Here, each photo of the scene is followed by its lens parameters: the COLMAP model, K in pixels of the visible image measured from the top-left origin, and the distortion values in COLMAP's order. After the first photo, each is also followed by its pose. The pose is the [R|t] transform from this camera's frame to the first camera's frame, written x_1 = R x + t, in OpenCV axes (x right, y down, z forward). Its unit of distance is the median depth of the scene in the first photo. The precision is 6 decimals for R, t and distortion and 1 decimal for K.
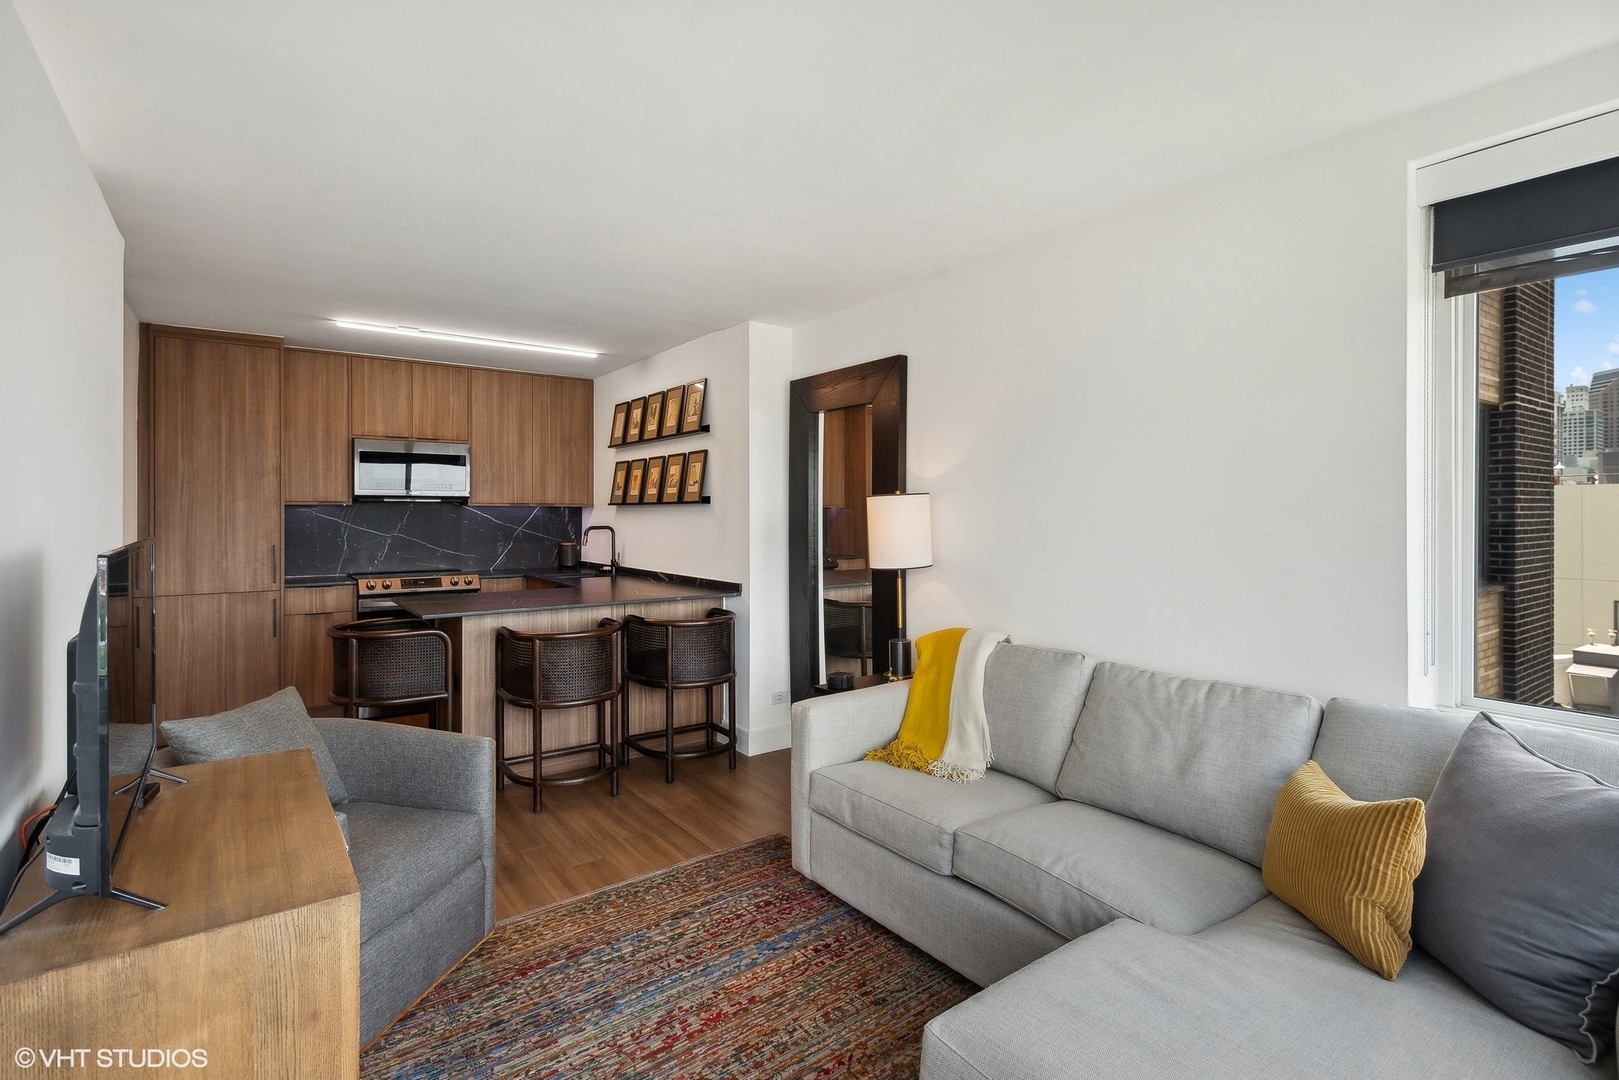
lens RADIAL K [[785.9, 0, 801.6], [0, 785.9, 530.8], [0, 0, 1]] dist [0.017183, -0.004997]
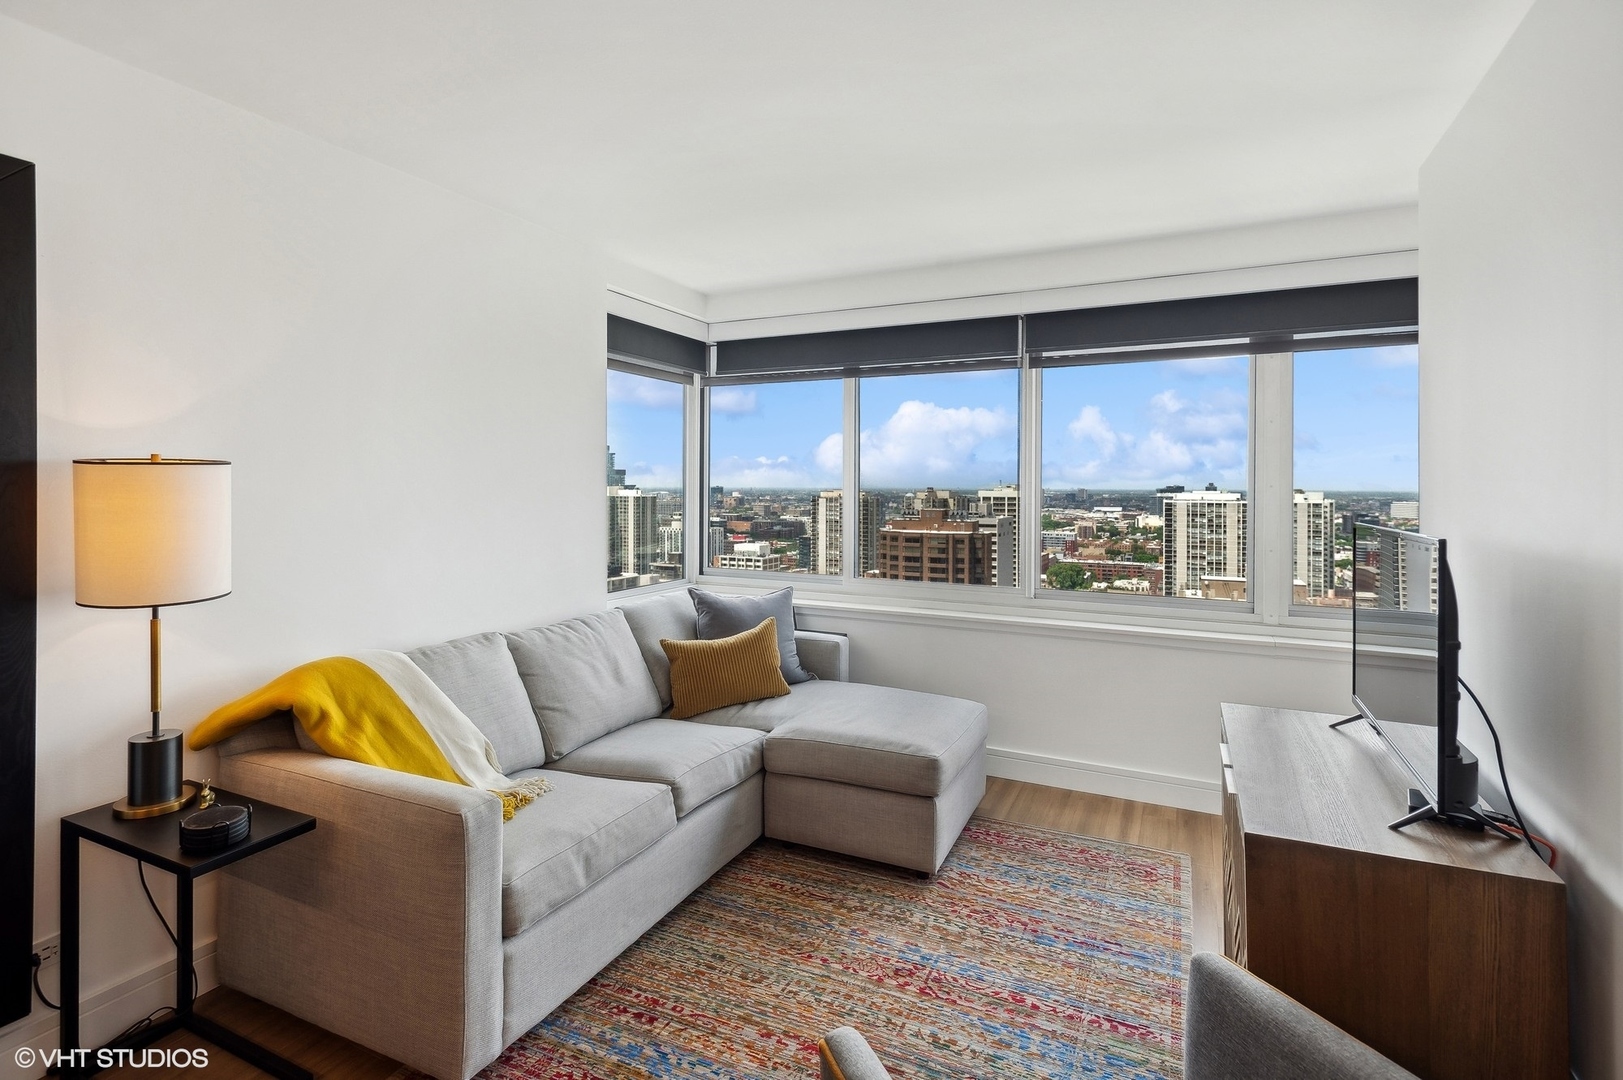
lens RADIAL K [[787.8, 0, 824.7], [0, 787.8, 489.2], [0, 0, 1]] dist [0.017183, -0.004997]
pose [[-0.491558, -0.005009, 0.870831, -0.395673], [0.021204, 0.999618, 0.017719, -0.017352], [-0.870587, 0.027175, -0.491264, 0.619702]]
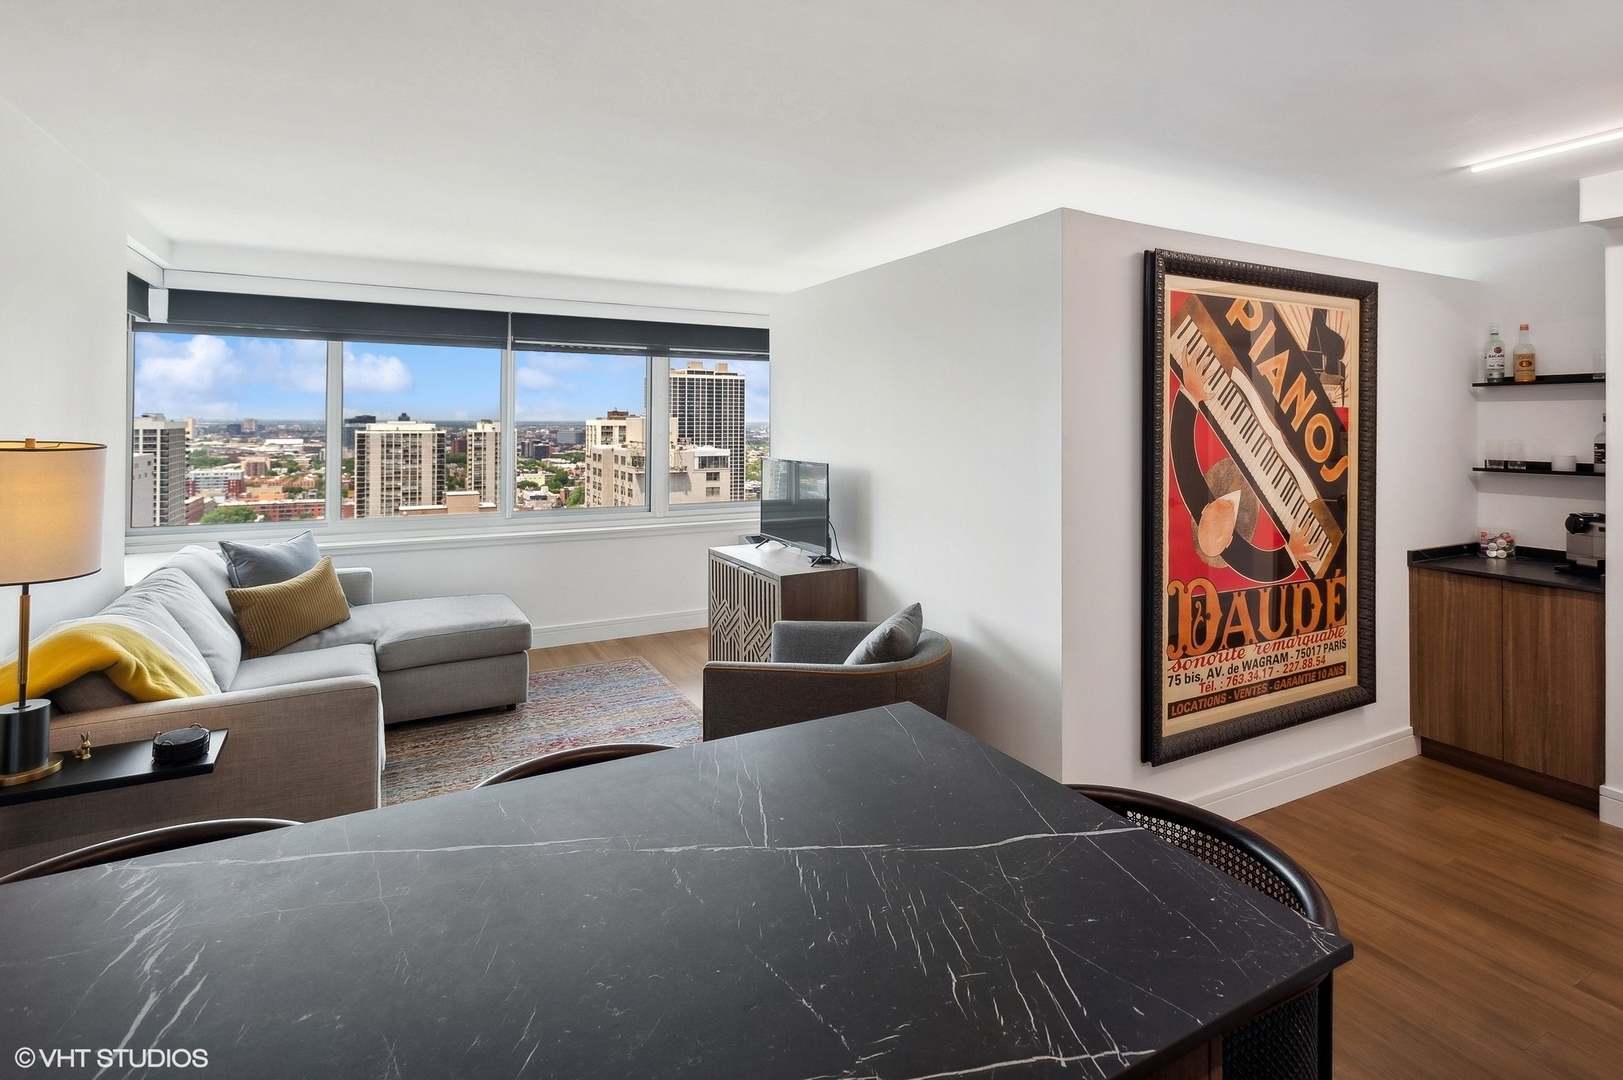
lens RADIAL K [[787.8, 0, 806.1], [0, 787.8, 418.7], [0, 0, 1]] dist [0.017183, -0.004997]
pose [[-0.991147, -0.004411, 0.132693, -0.351702], [-0.000793, 0.999627, 0.027306, -0.055956], [-0.132764, 0.026959, -0.990781, 1.064063]]
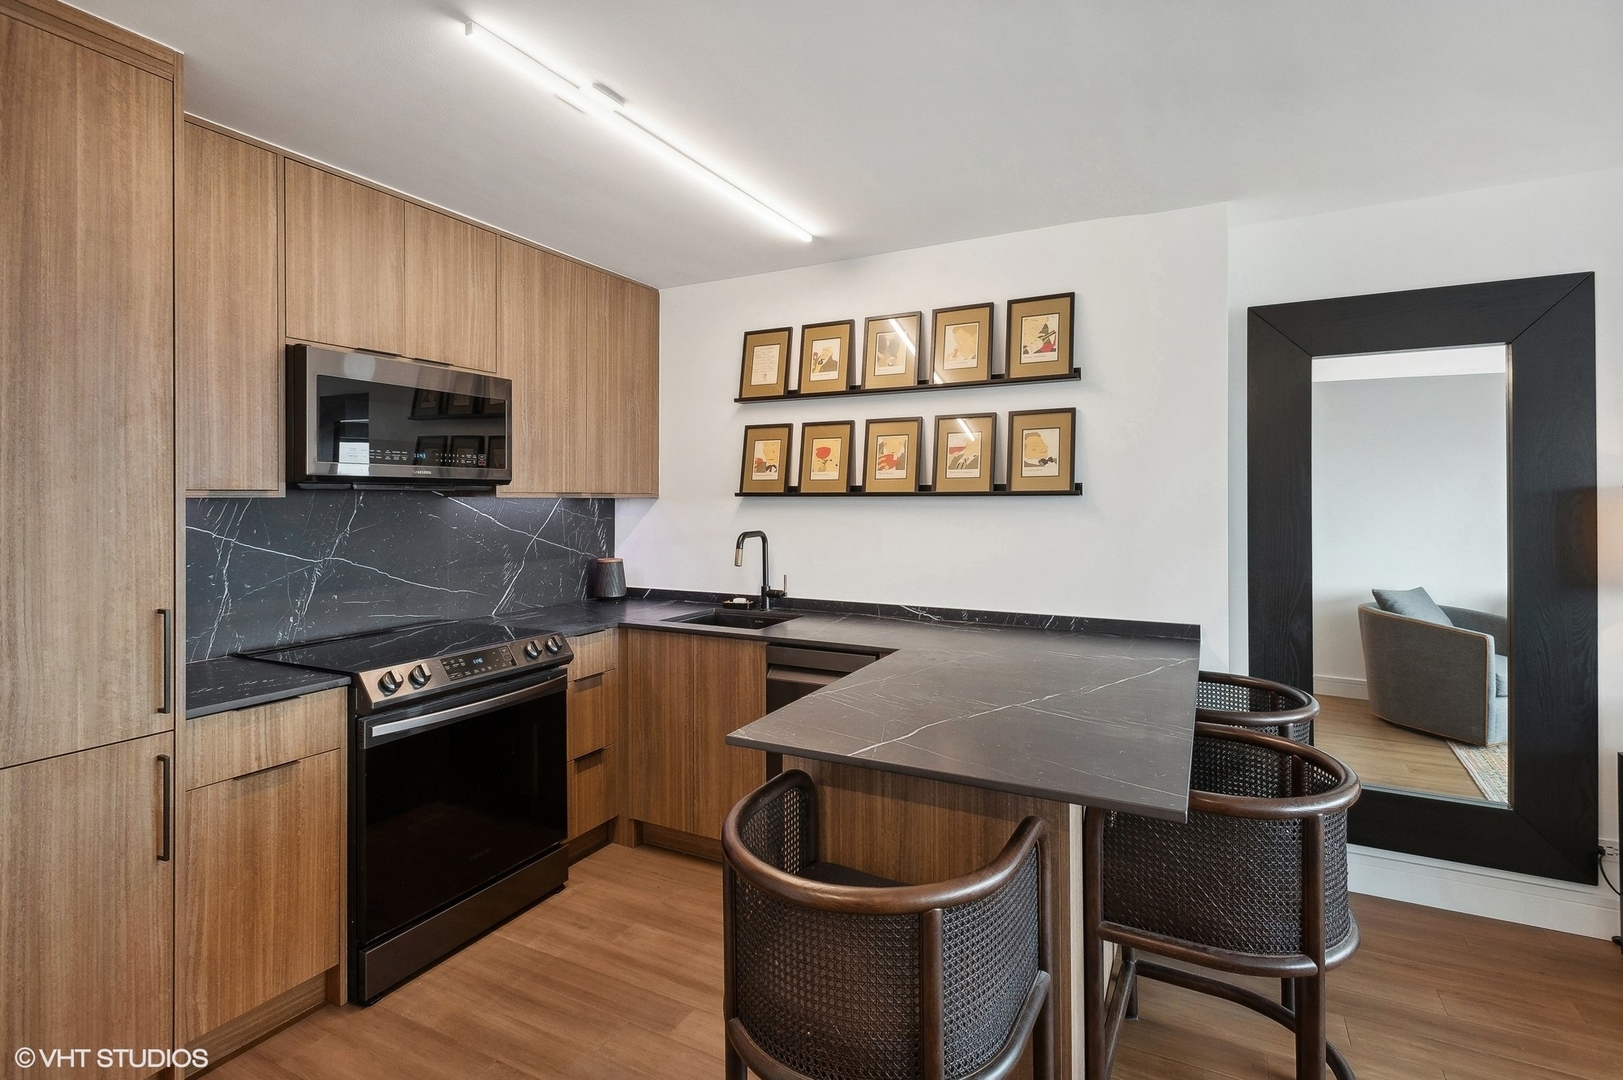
lens RADIAL K [[787.8, 0, 814.8], [0, 787.8, 493.7], [0, 0, 1]] dist [0.017183, -0.004997]
pose [[0.883028, -0.001018, 0.469319, -0.577518], [0.016198, 0.999468, -0.028310, -0.020371], [-0.469041, 0.032600, 0.882575, 0.539665]]
